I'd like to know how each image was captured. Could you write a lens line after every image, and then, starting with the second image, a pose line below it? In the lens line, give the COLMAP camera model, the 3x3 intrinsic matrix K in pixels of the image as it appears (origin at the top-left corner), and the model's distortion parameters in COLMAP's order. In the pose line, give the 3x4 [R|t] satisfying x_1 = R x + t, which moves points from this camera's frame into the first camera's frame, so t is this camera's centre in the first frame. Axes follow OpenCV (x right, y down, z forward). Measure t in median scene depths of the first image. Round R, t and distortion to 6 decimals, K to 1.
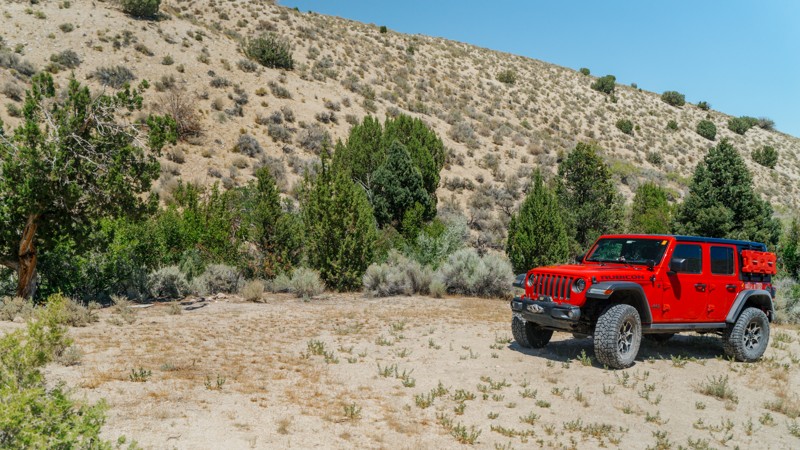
lens RADIAL K [[642.0, 0, 400.0], [0, 642.0, 226.8], [0, 0, 1]] dist [-0.008806, -0.015149]
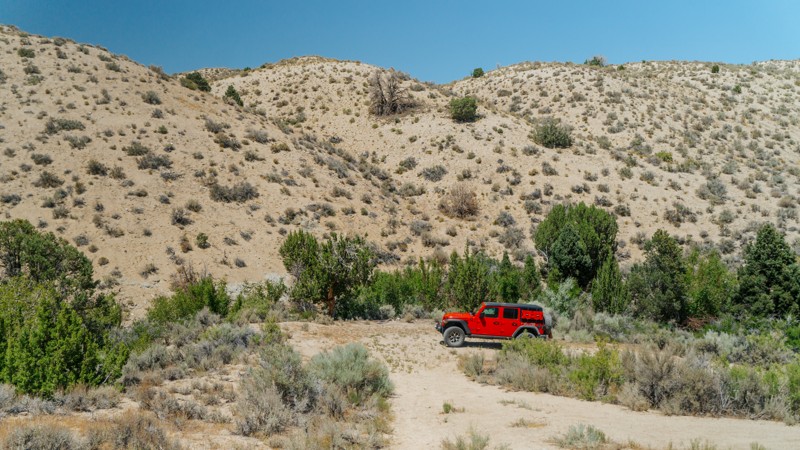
lens RADIAL K [[642.0, 0, 400.6], [0, 642.0, 225.5], [0, 0, 1]] dist [-0.008806, -0.015149]
pose [[0.826972, -0.023040, -0.561771, 0.315114], [-0.000651, 0.999120, -0.041935, -0.040342], [0.562243, 0.035044, 0.826229, -0.282022]]
